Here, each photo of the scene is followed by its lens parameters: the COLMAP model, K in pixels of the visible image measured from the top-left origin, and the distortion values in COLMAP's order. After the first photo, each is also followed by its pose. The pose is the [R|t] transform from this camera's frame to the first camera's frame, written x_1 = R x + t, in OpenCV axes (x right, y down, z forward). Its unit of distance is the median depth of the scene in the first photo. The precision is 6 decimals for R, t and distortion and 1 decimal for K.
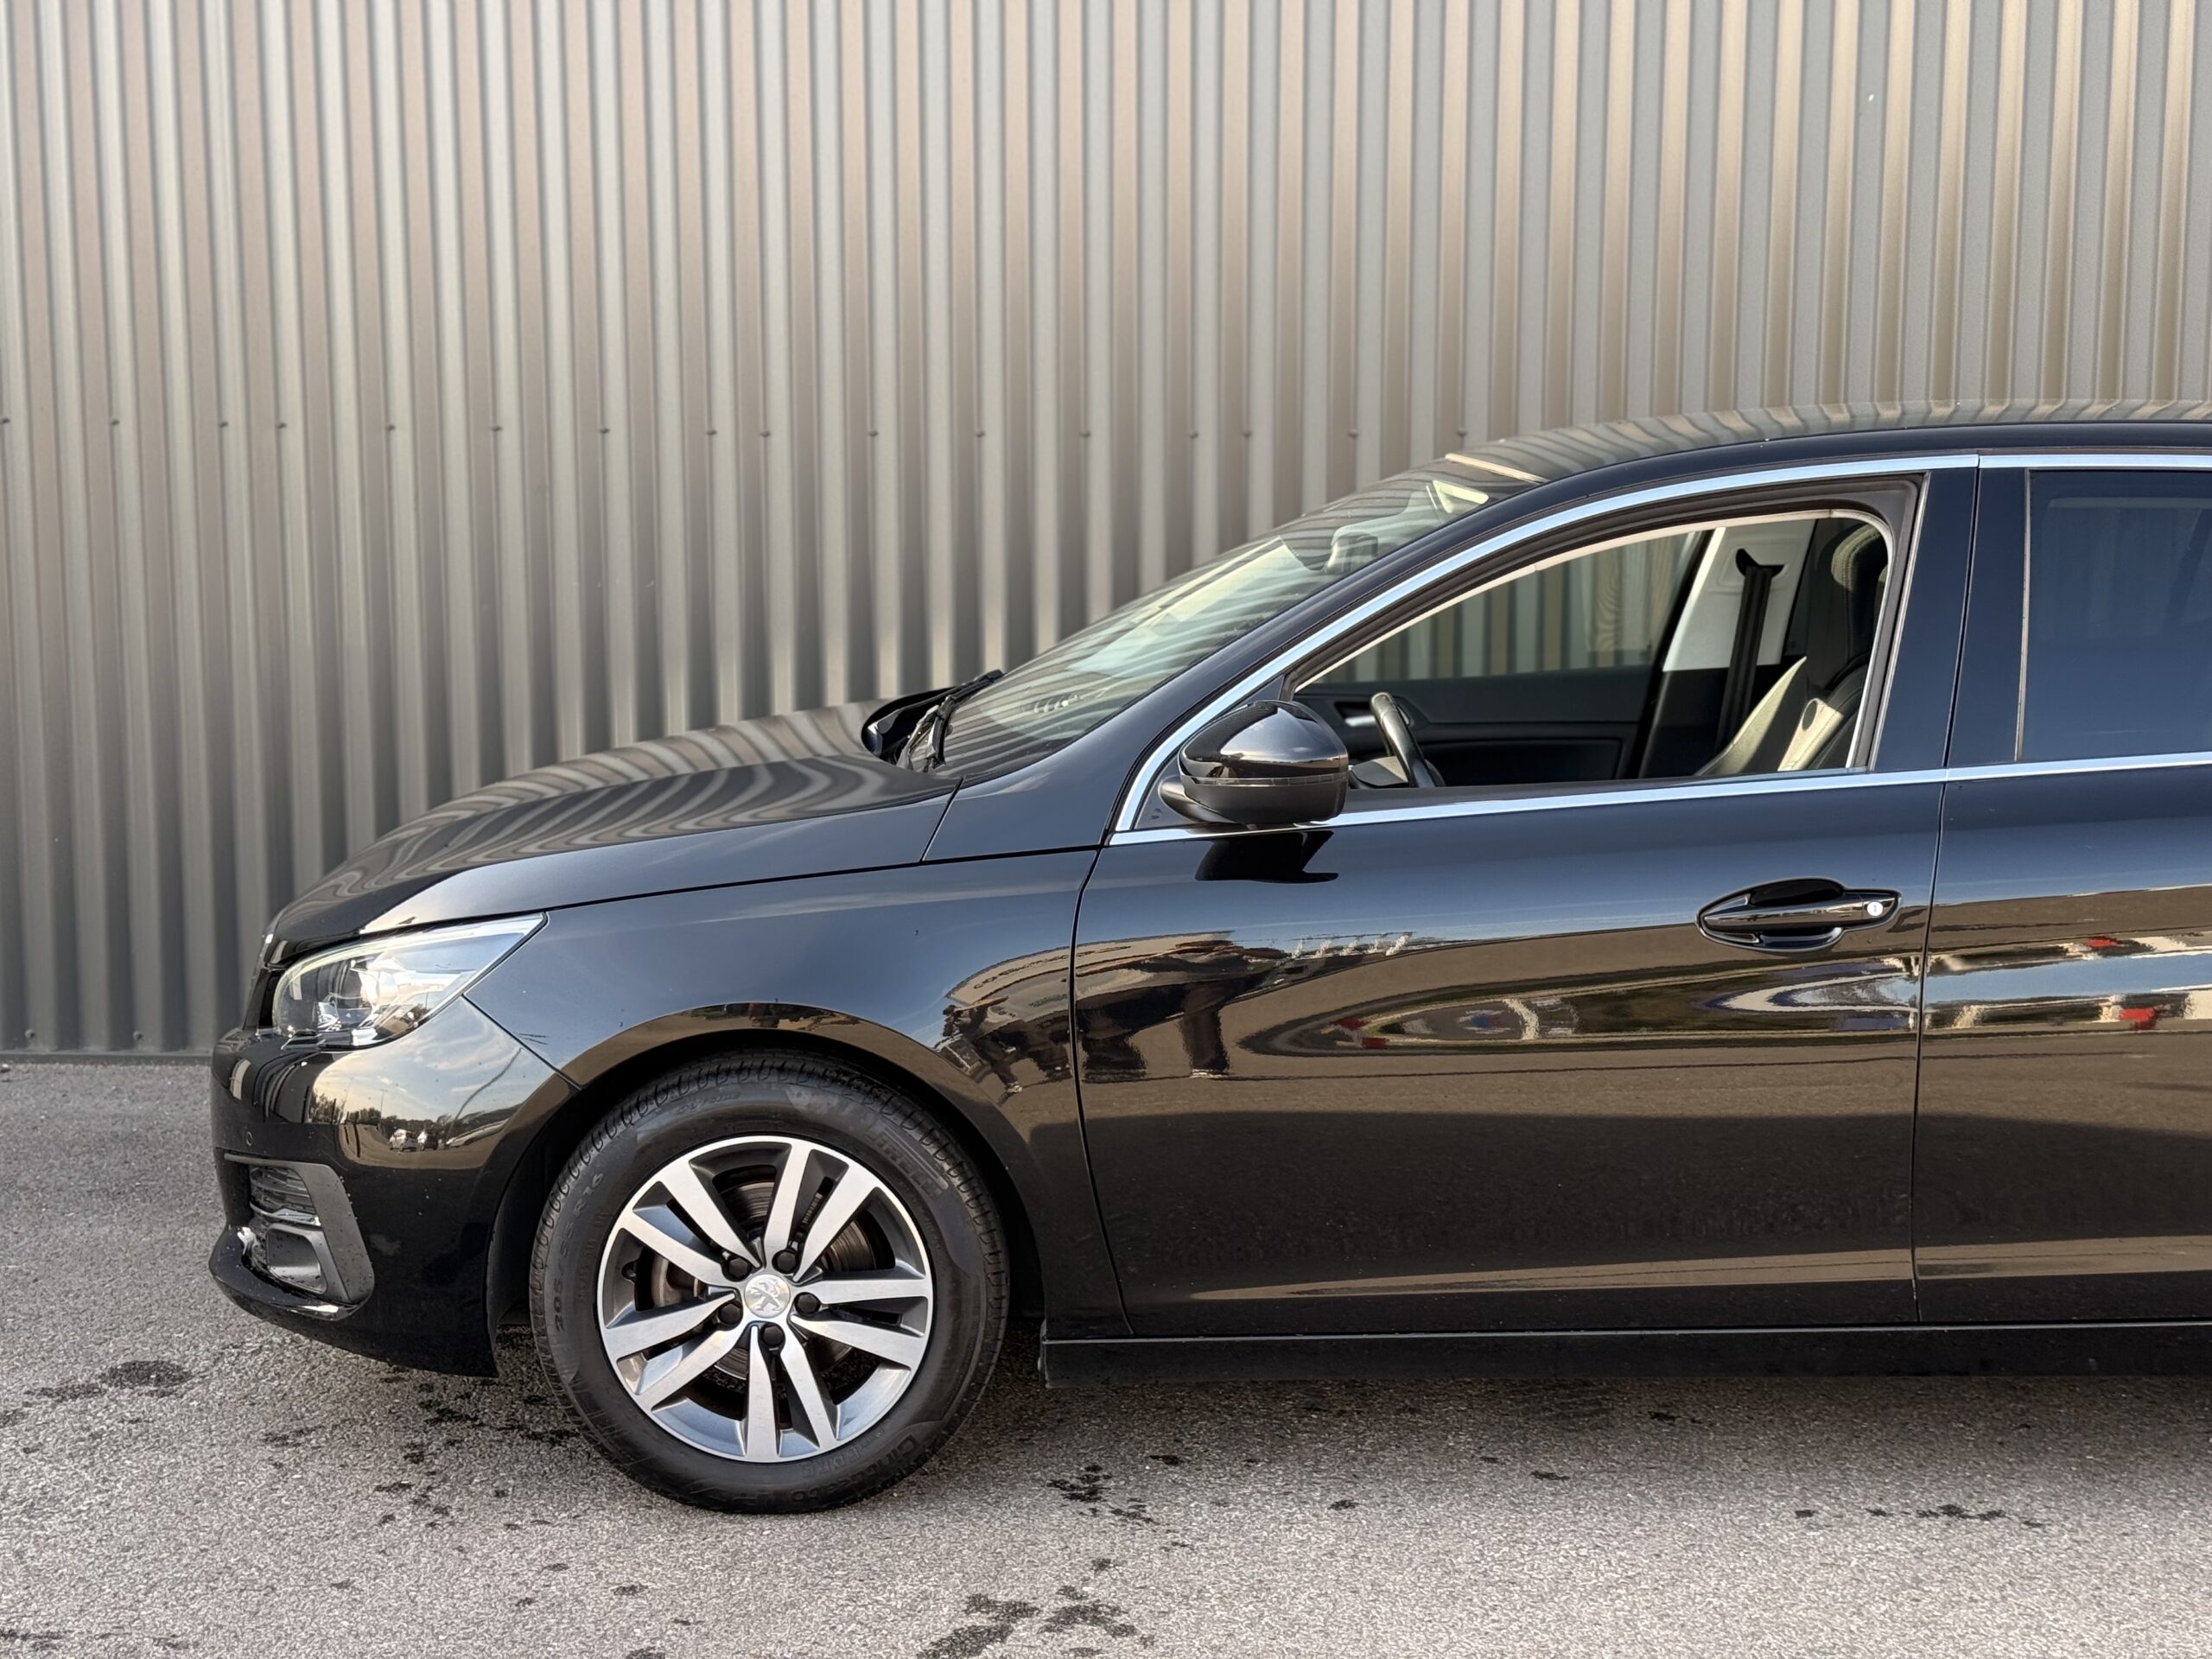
lens RADIAL K [[3171.5, 0, 1117.3], [0, 3171.5, 819.1], [0, 0, 1]] dist [0.187504, 0.000000]
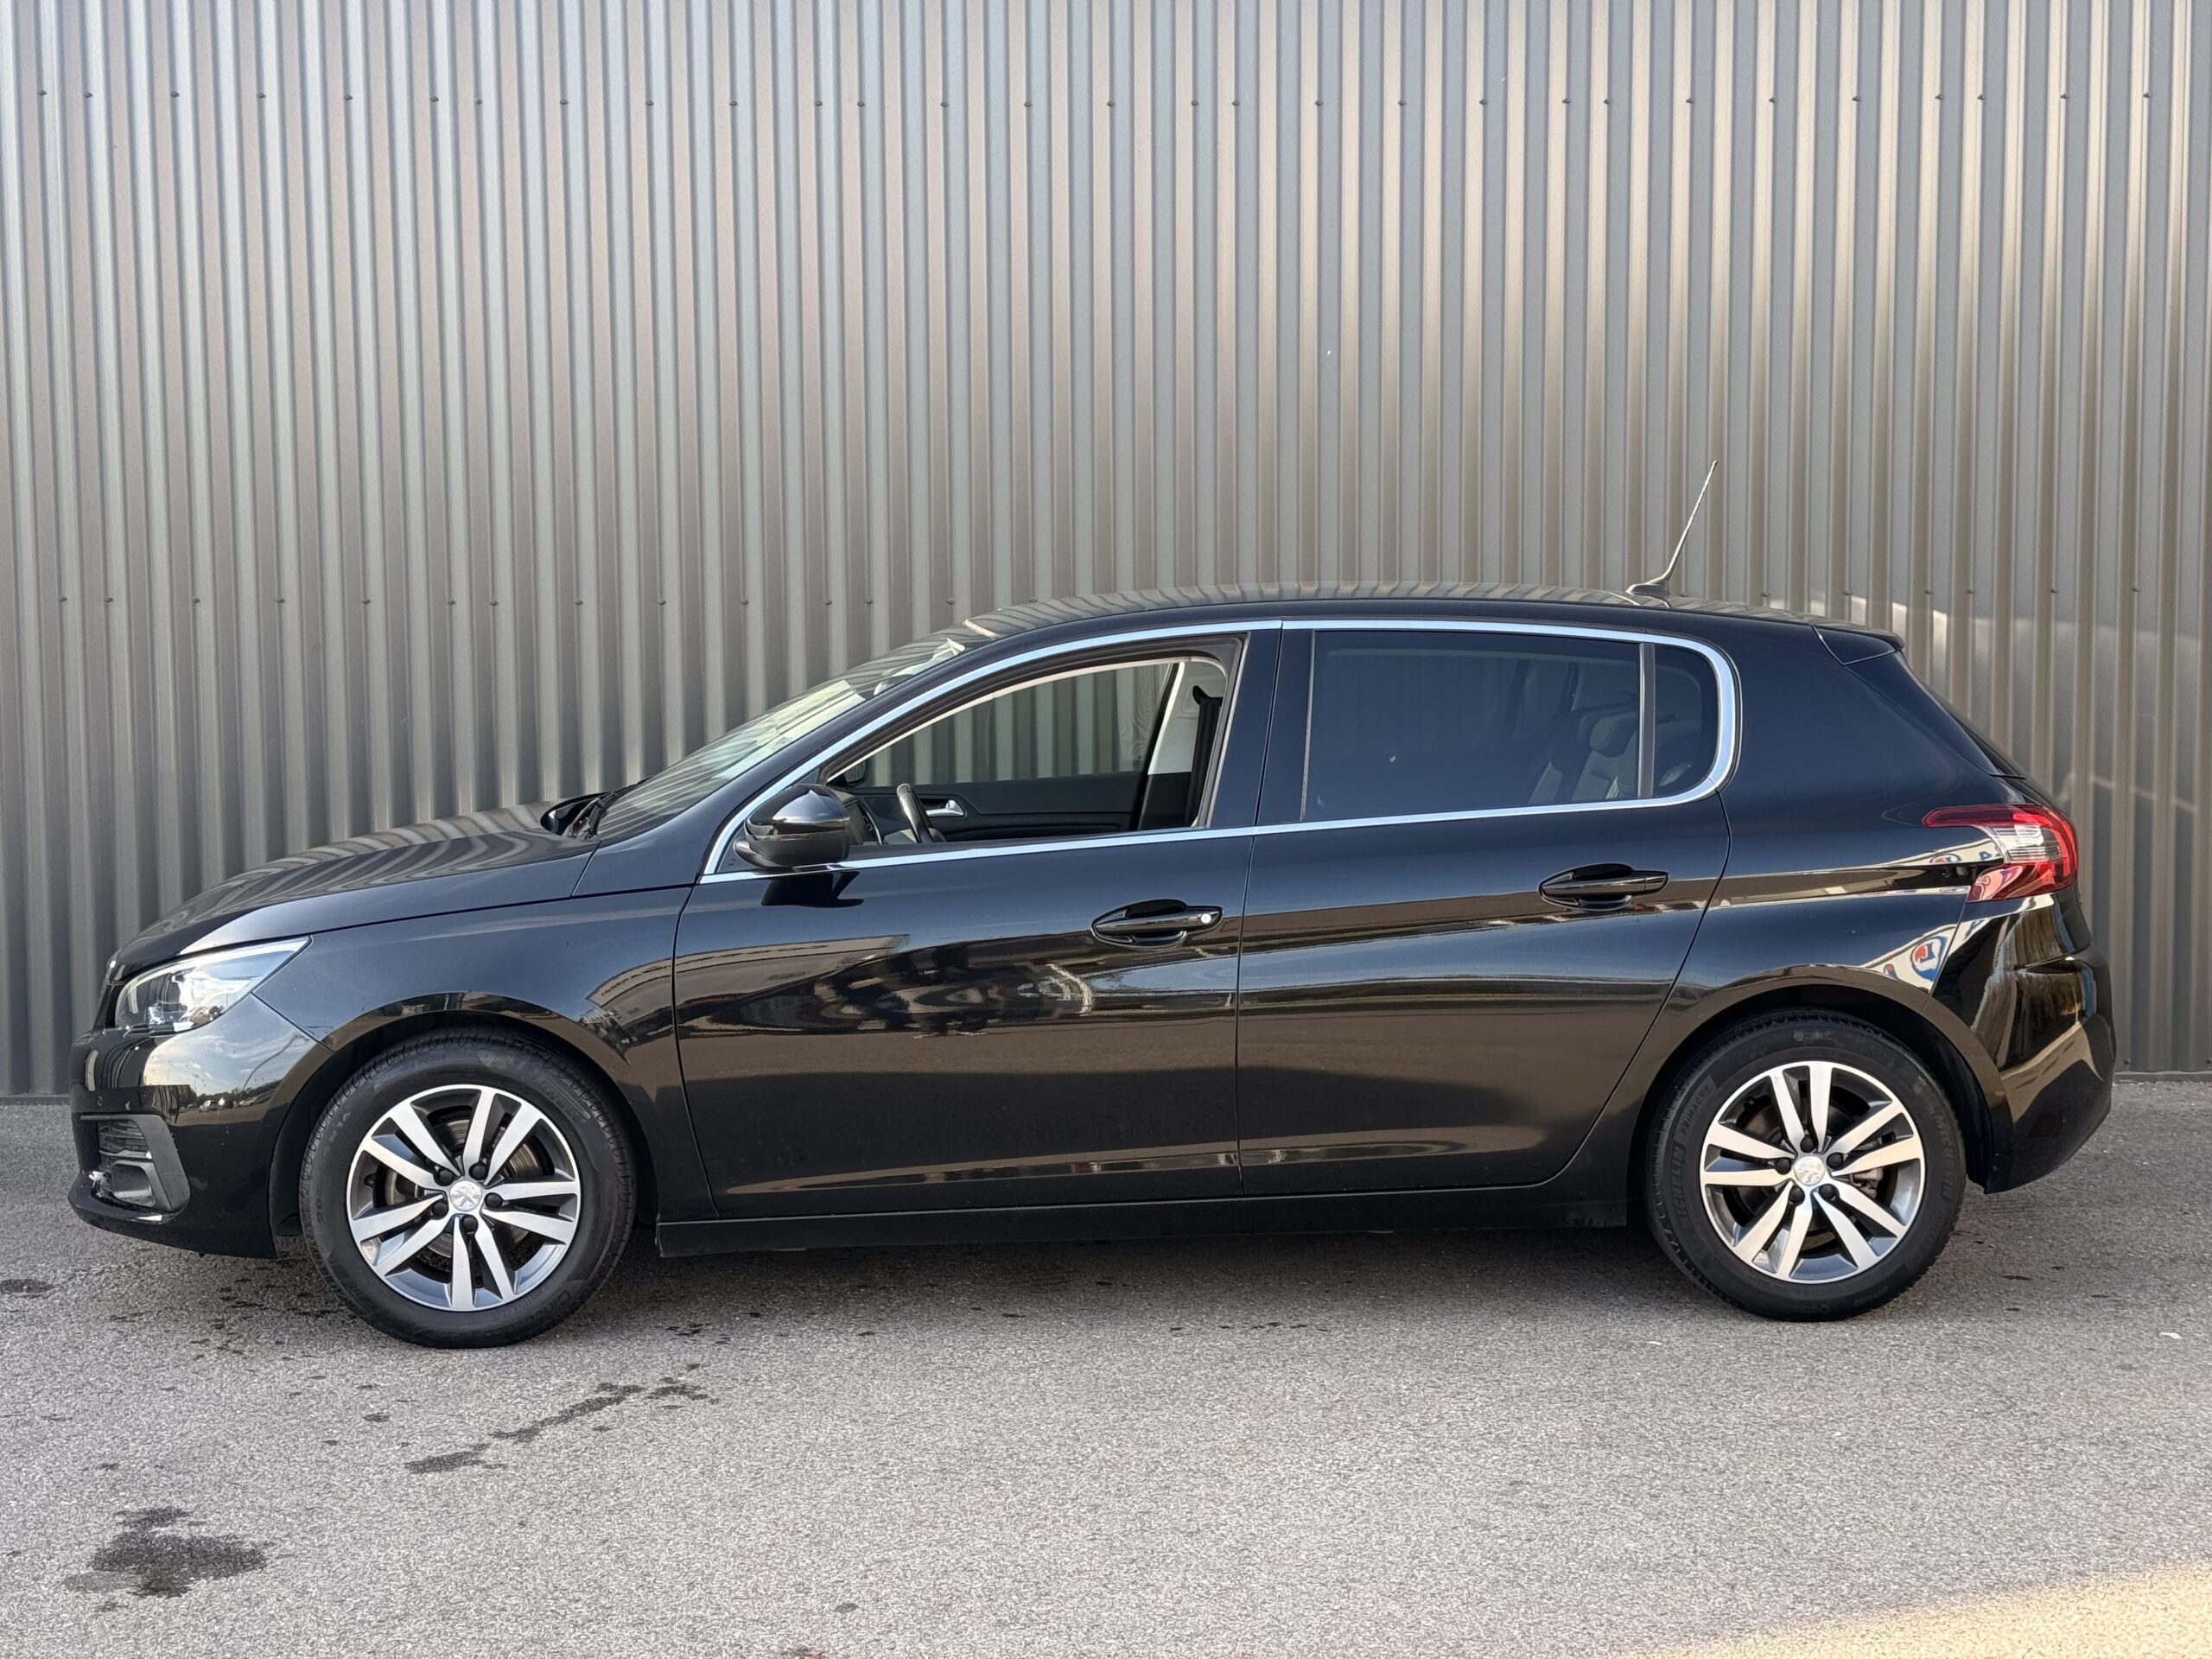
lens RADIAL K [[3171.5, 0, 1092.3], [0, 3171.5, 835.1], [0, 0, 1]] dist [0.187504, 0.000000]
pose [[0.998568, -0.010394, 0.052483, 0.099138], [0.012673, 0.998982, -0.043286, 0.050356], [-0.051980, 0.043890, 0.997683, -0.472578]]
